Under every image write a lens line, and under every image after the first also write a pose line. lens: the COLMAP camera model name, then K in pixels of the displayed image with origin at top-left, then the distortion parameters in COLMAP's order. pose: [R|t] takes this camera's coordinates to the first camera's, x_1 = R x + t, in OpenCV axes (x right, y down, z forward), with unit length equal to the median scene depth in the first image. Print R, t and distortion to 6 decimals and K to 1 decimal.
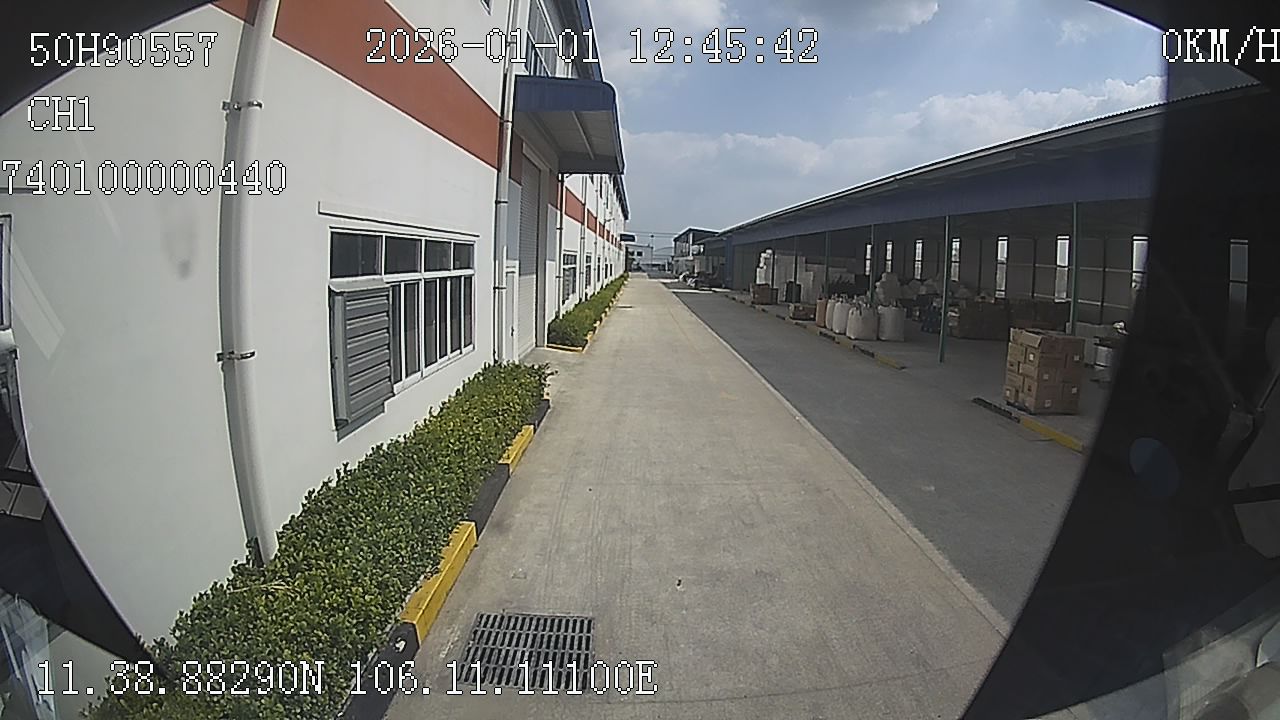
lens RADIAL K [[623.9, 0, 640.0], [0, 623.9, 360.0], [0, 0, 1]] dist [-0.311820, 0.083985]
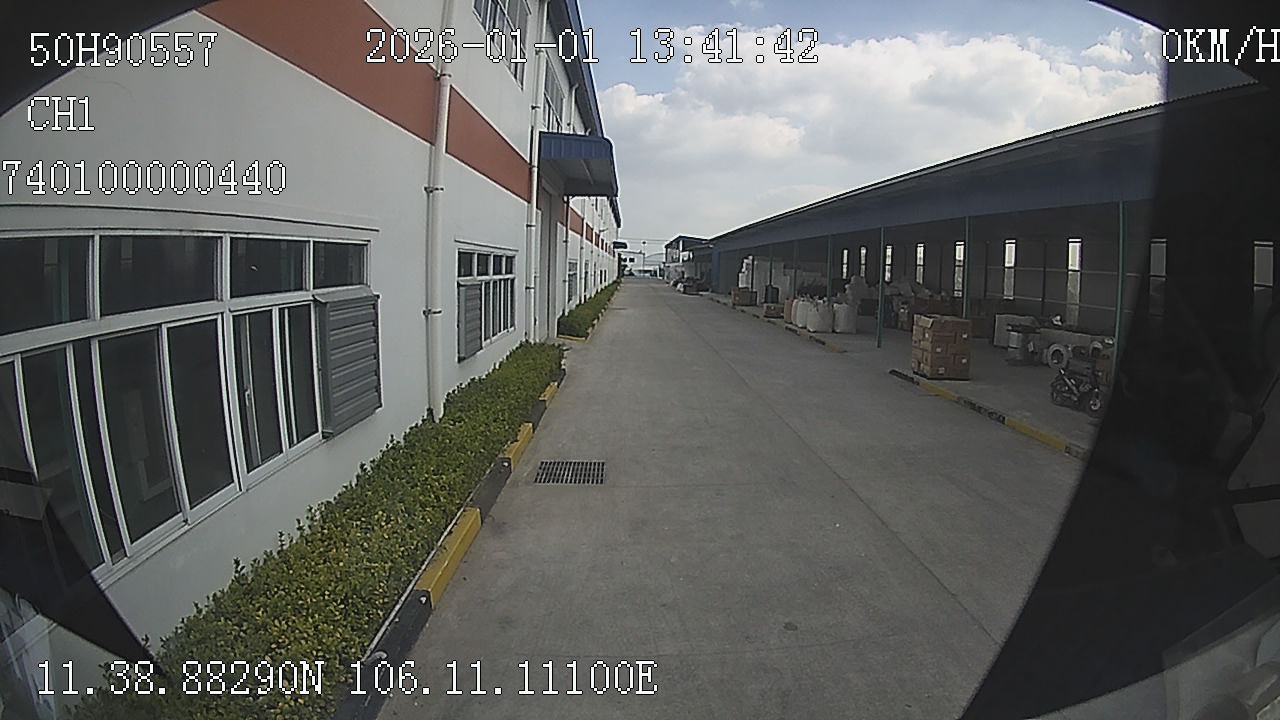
lens RADIAL K [[623.9, 0, 640.0], [0, 623.9, 360.0], [0, 0, 1]] dist [-0.311820, 0.083985]
pose [[0.999920, -0.005791, 0.011262, 0.002358], [0.005899, 0.999937, -0.009559, 0.034493], [-0.011206, 0.009625, 0.999891, -0.225139]]
